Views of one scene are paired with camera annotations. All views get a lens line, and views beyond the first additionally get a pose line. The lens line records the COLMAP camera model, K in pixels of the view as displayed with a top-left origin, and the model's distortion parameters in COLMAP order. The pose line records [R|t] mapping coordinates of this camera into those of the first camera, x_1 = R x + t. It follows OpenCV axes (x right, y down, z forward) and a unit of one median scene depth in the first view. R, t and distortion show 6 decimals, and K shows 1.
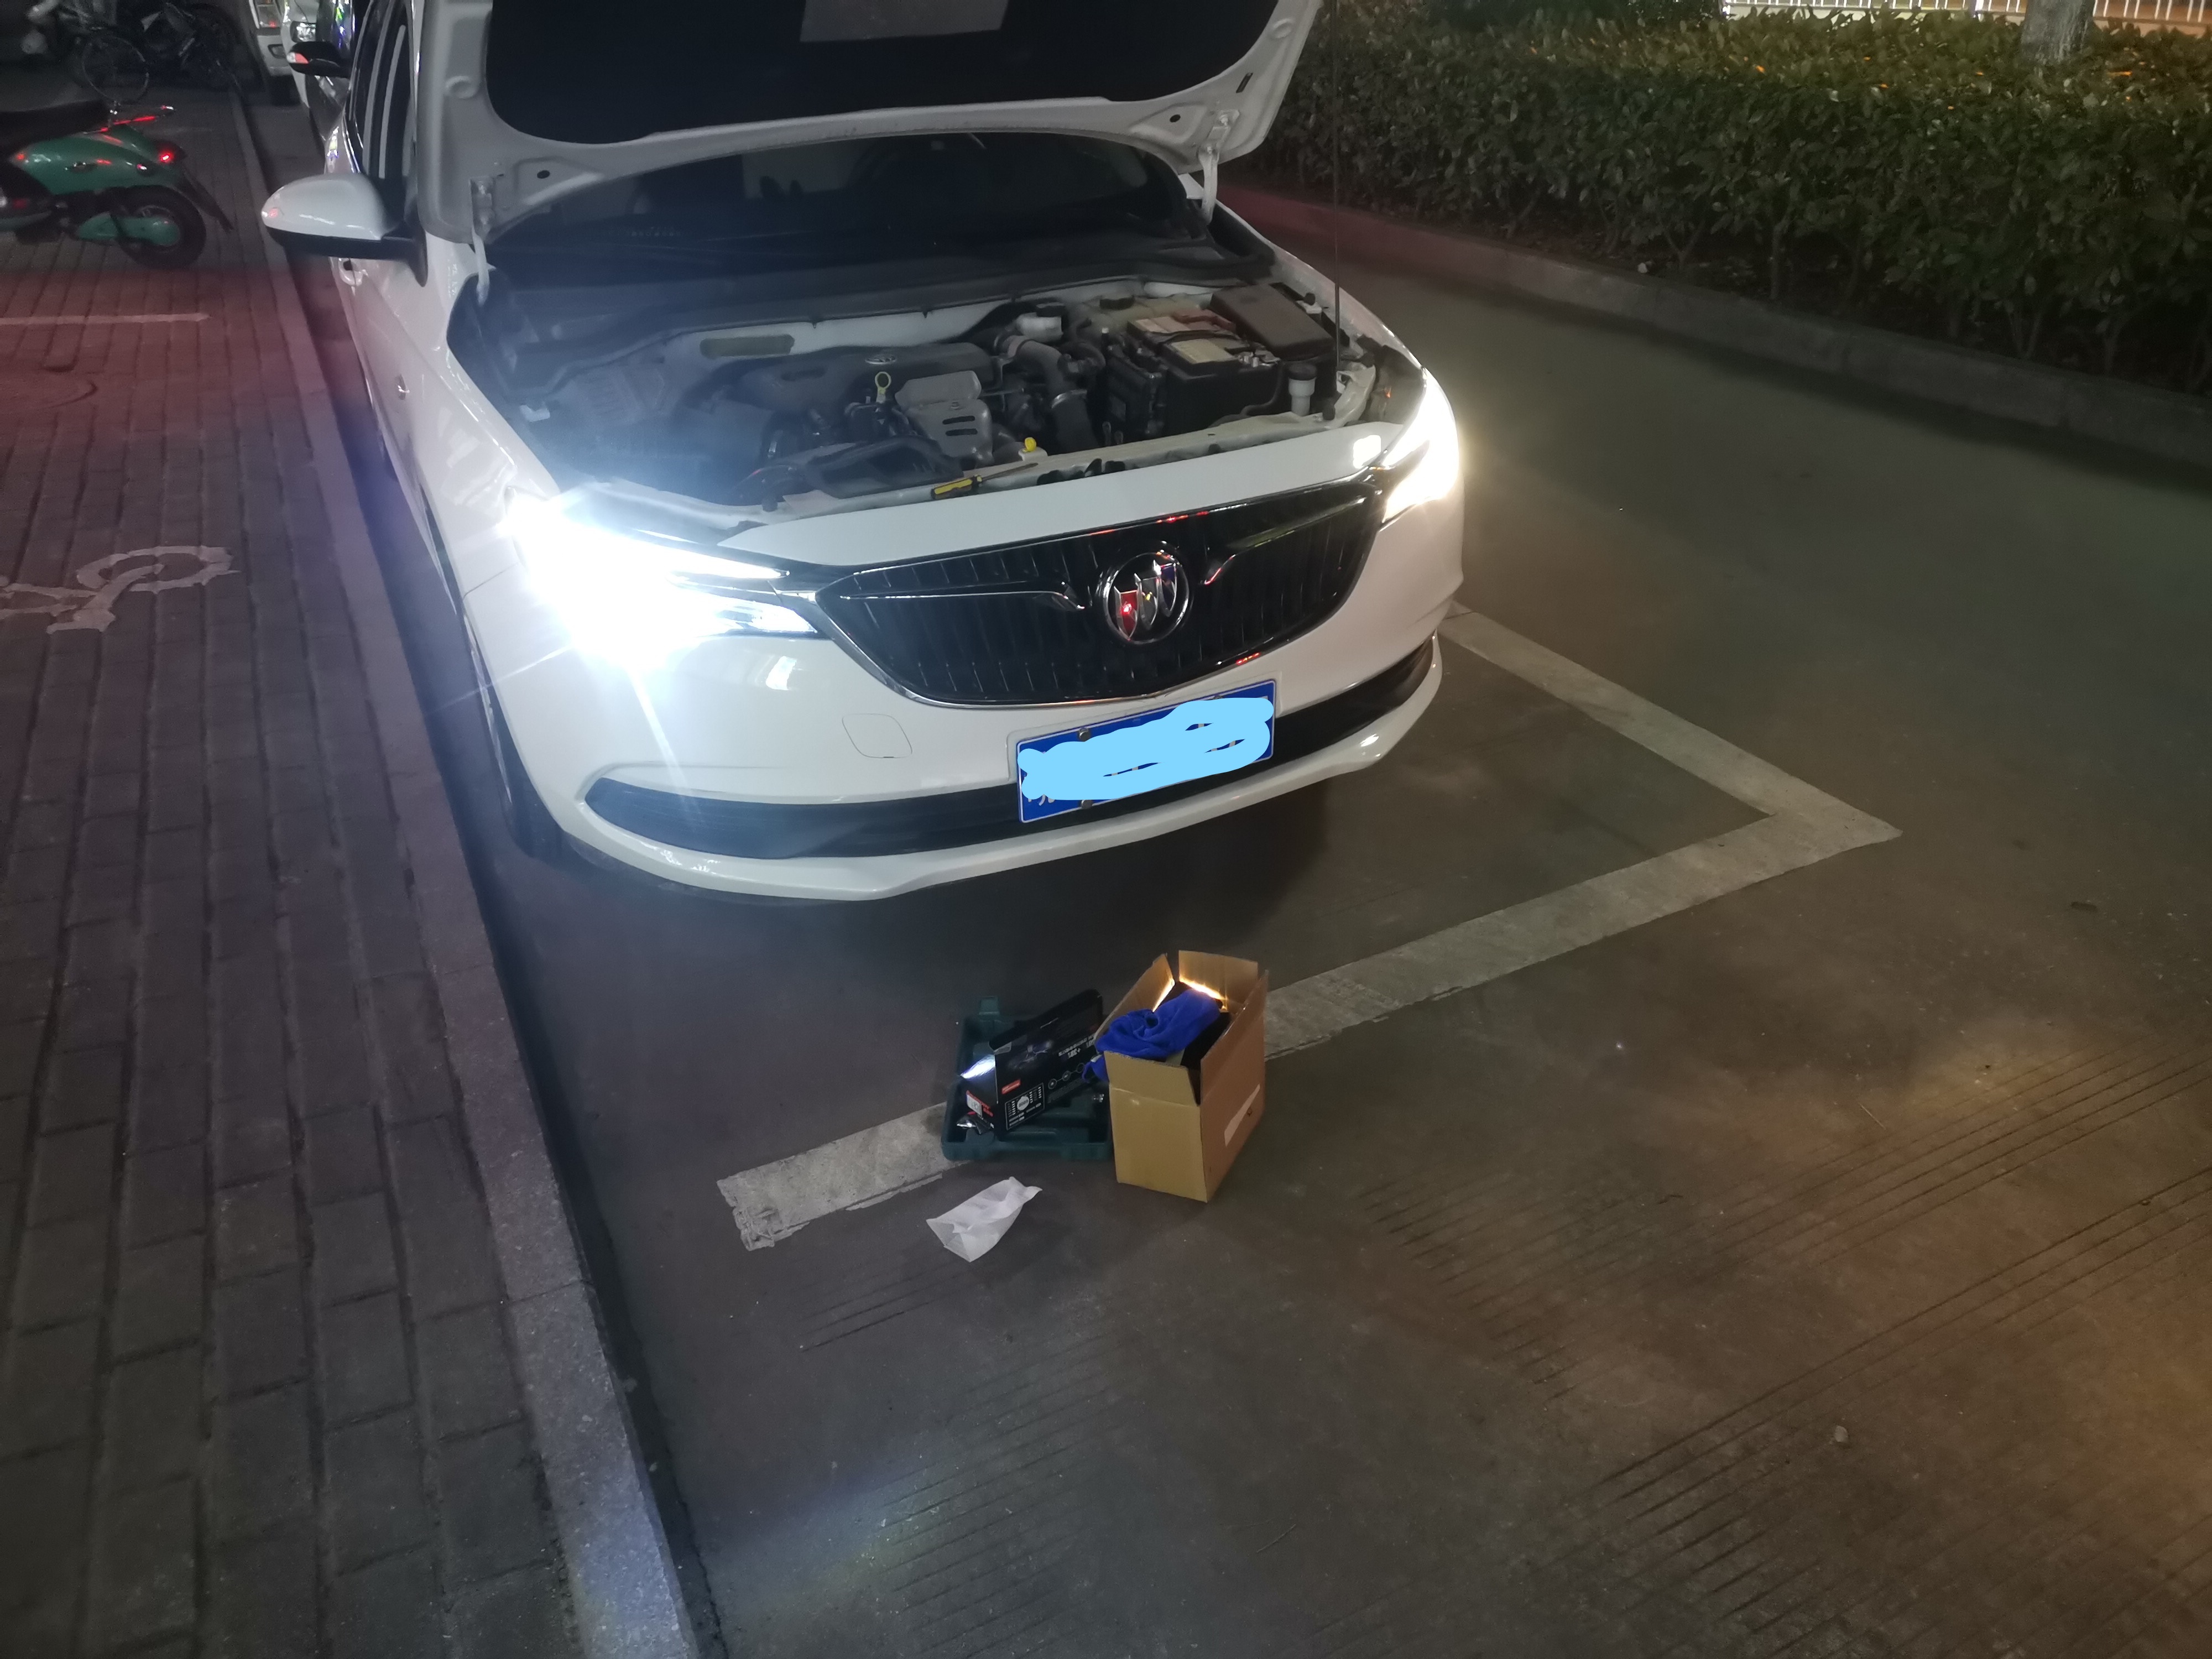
lens RADIAL K [[1698.3, 0, 1106.0], [0, 1698.3, 829.5], [0, 0, 1]] dist [0.082516, -0.081869]
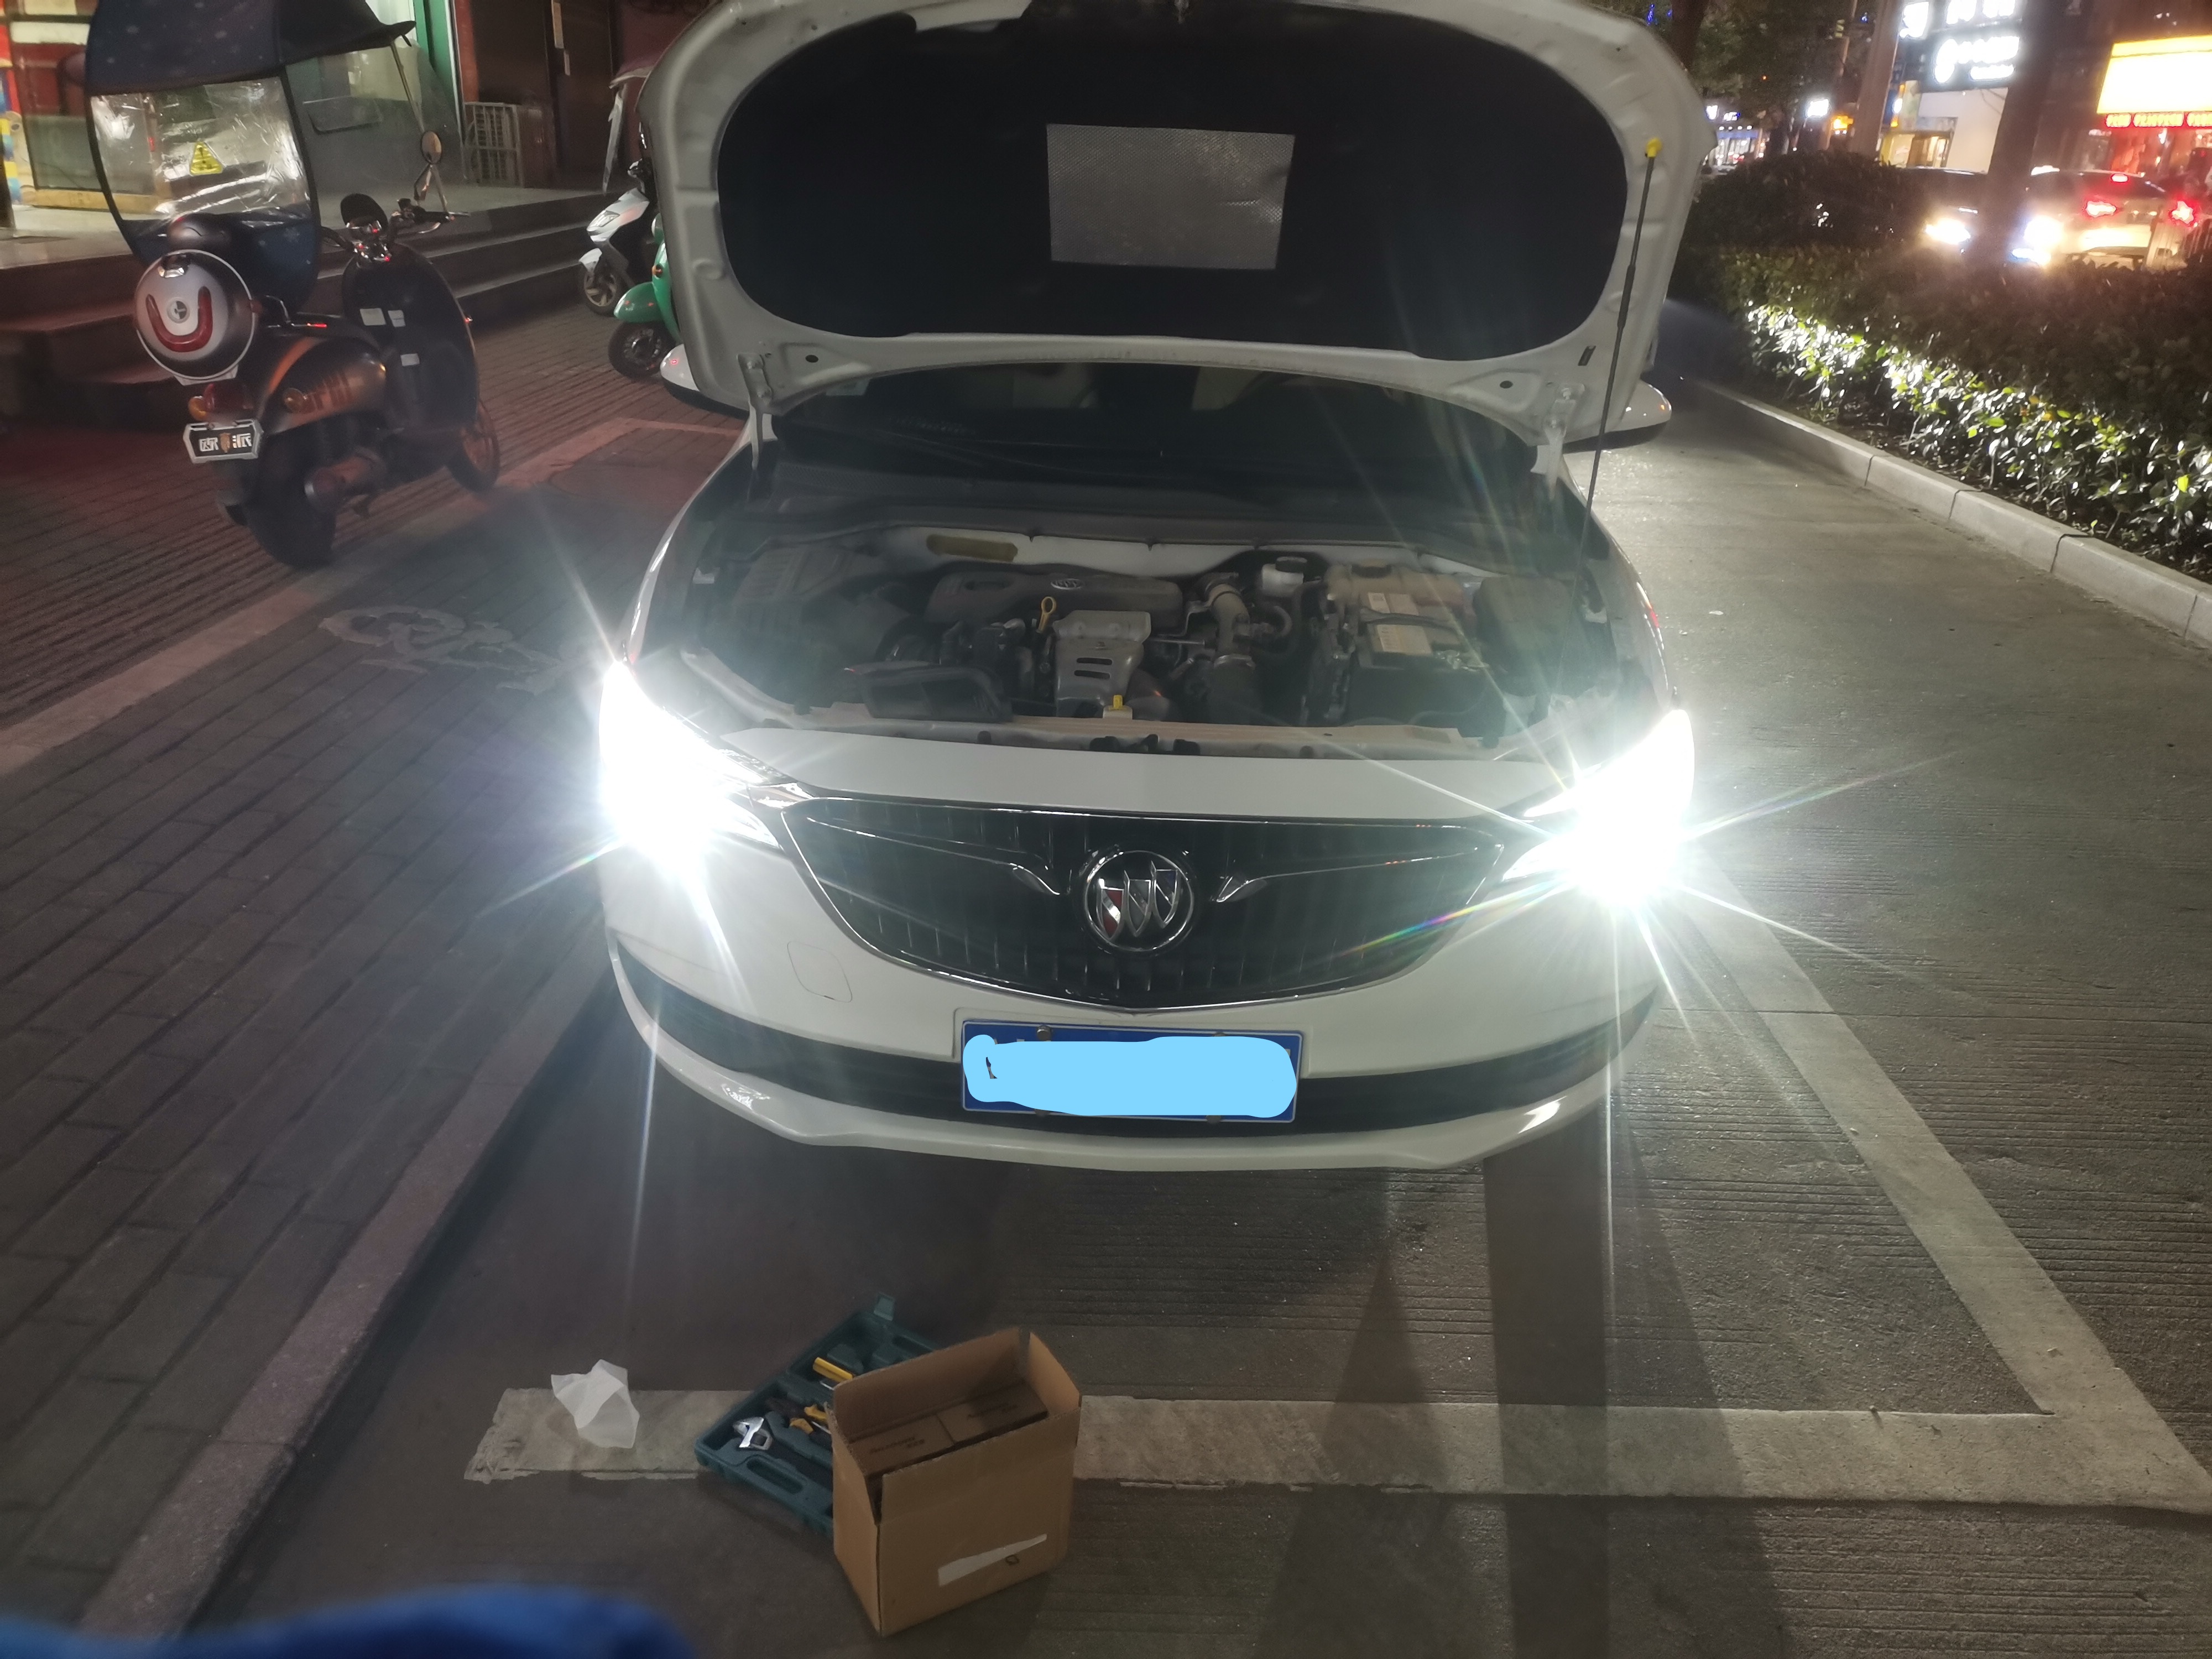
lens RADIAL K [[1682.0, 0, 1106.0], [0, 1682.0, 829.5], [0, 0, 1]] dist [0.045314, -0.027868]
pose [[0.885491, 0.234377, -0.401215, 0.302881], [-0.275096, 0.960308, -0.046162, -0.112792], [0.374470, 0.151249, 0.914820, 0.187768]]
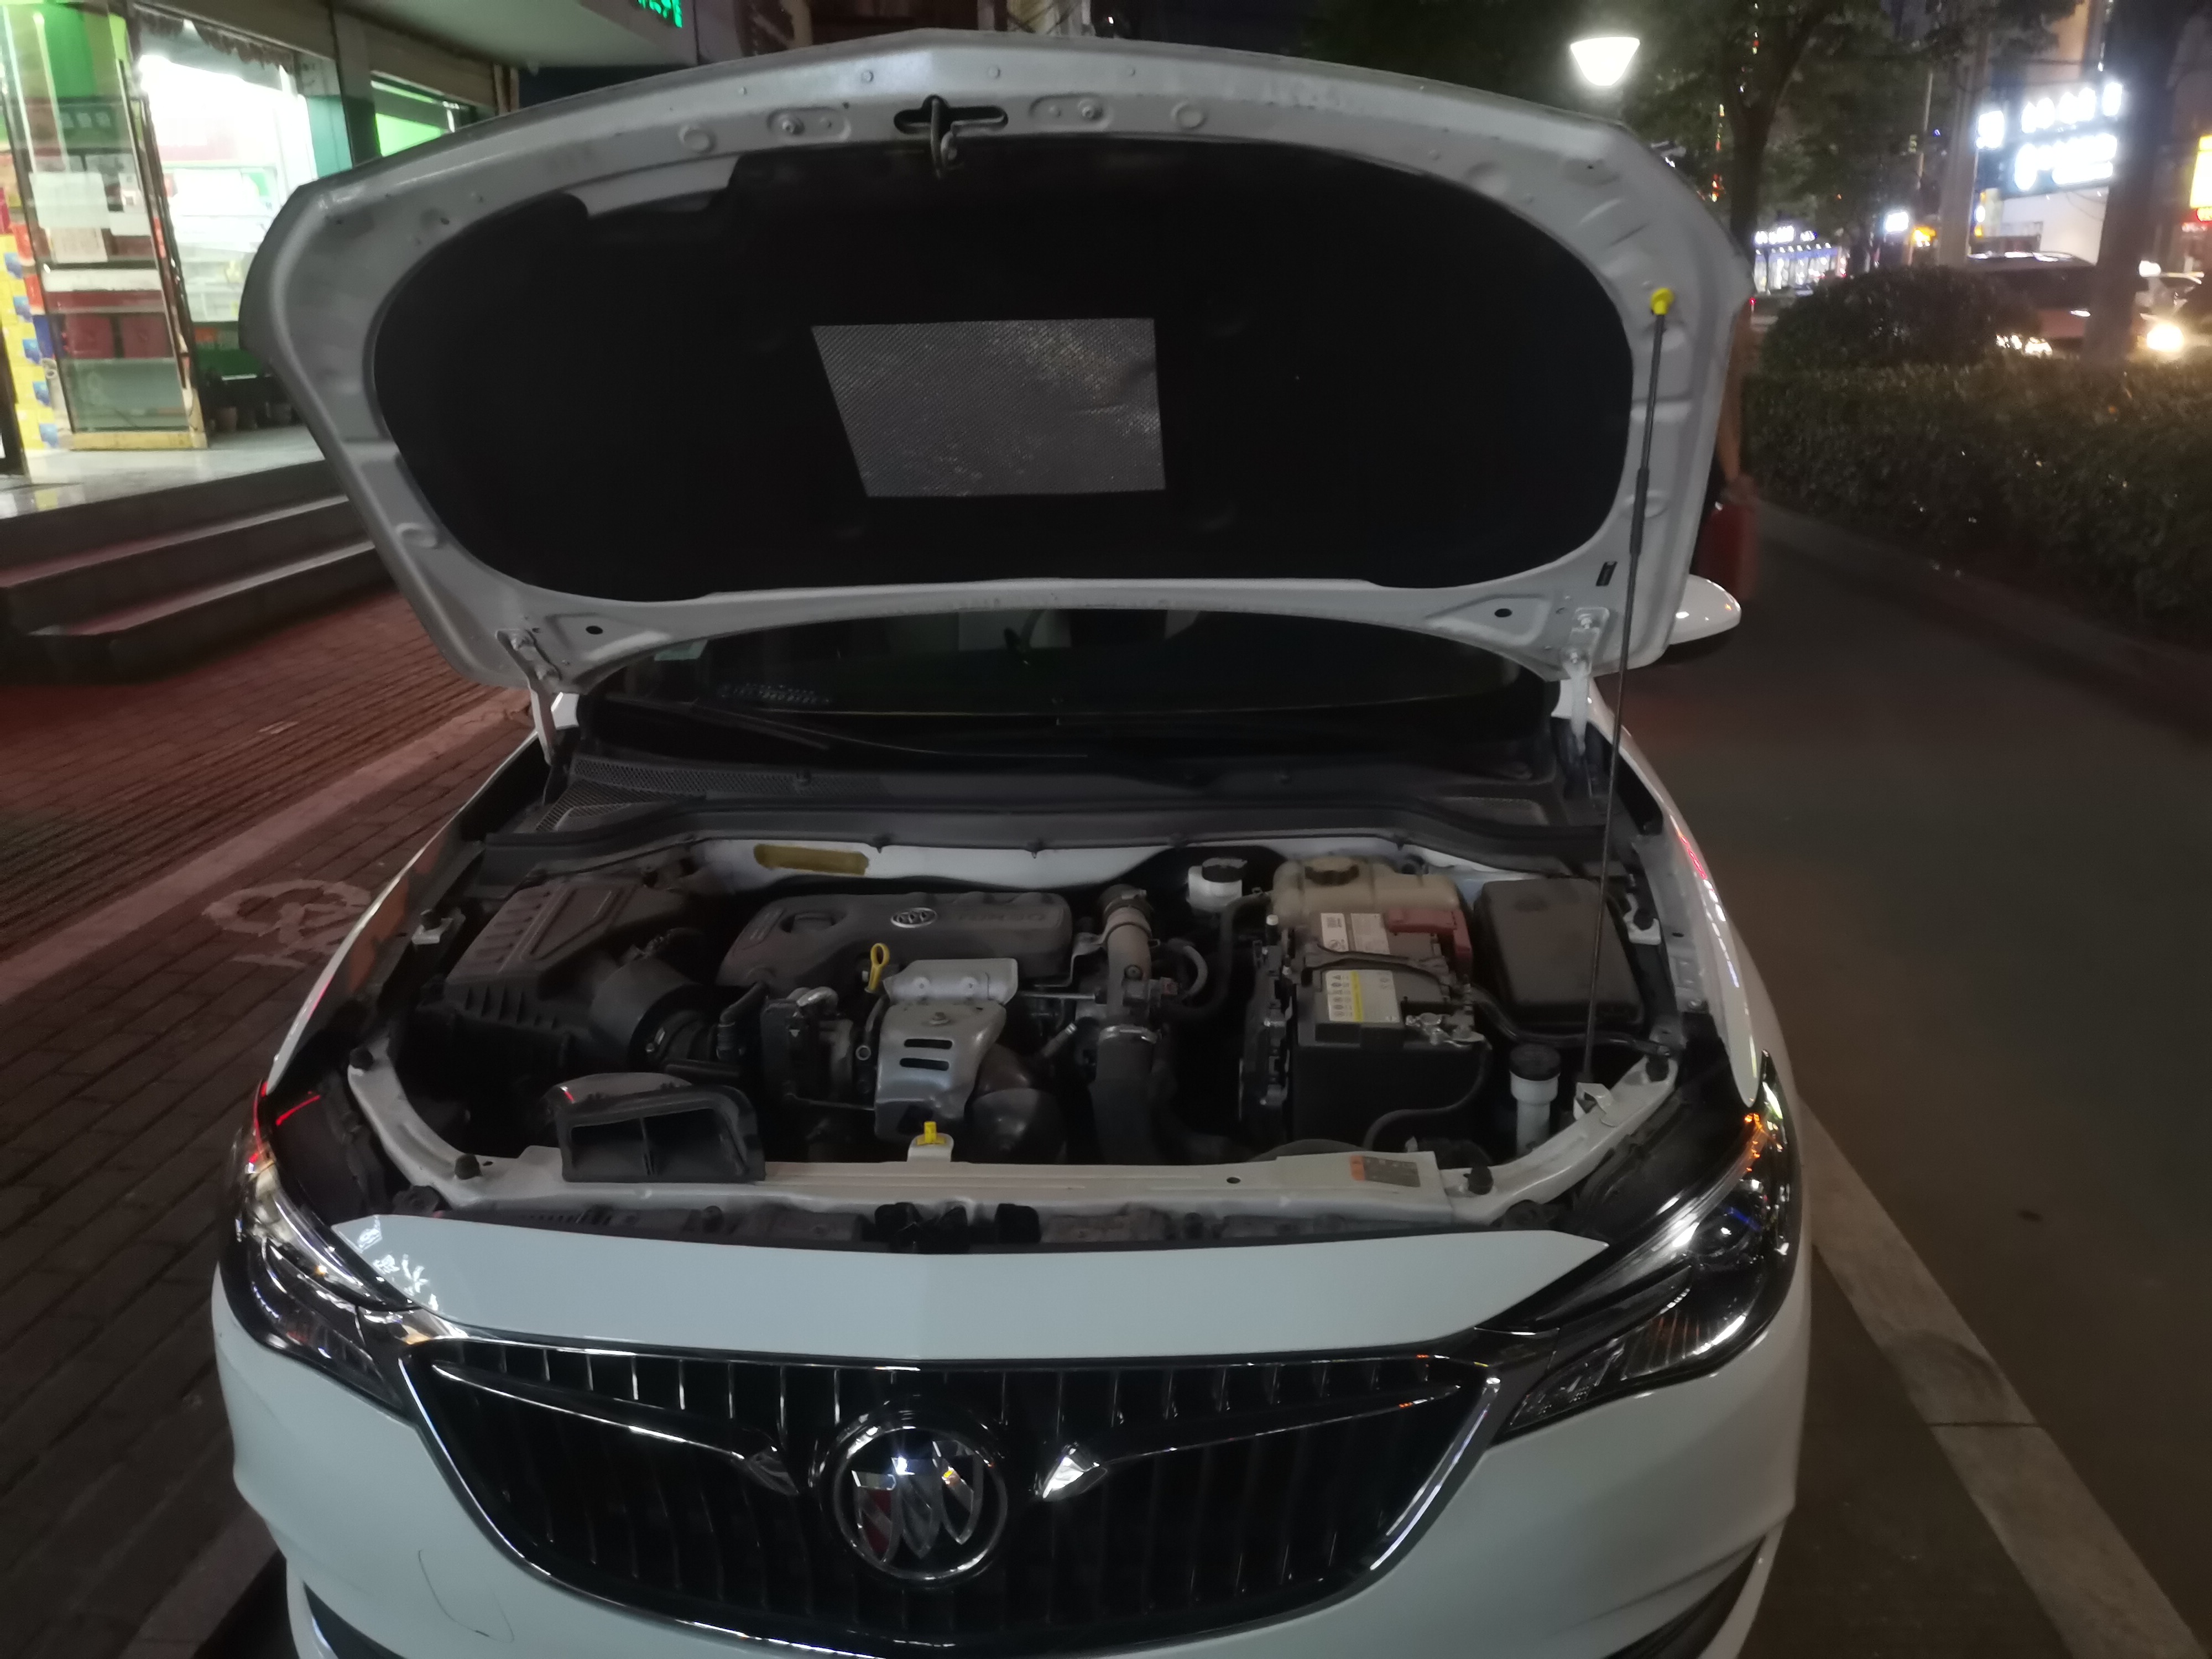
lens RADIAL K [[1674.2, 0, 1112.7], [0, 1674.2, 812.2], [0, 0, 1]] dist [0.053697, -0.045934]
pose [[0.865701, 0.151696, -0.477023, 0.266992], [-0.234824, 0.964678, -0.119386, -0.264903], [0.442063, 0.215369, 0.870745, 0.452347]]
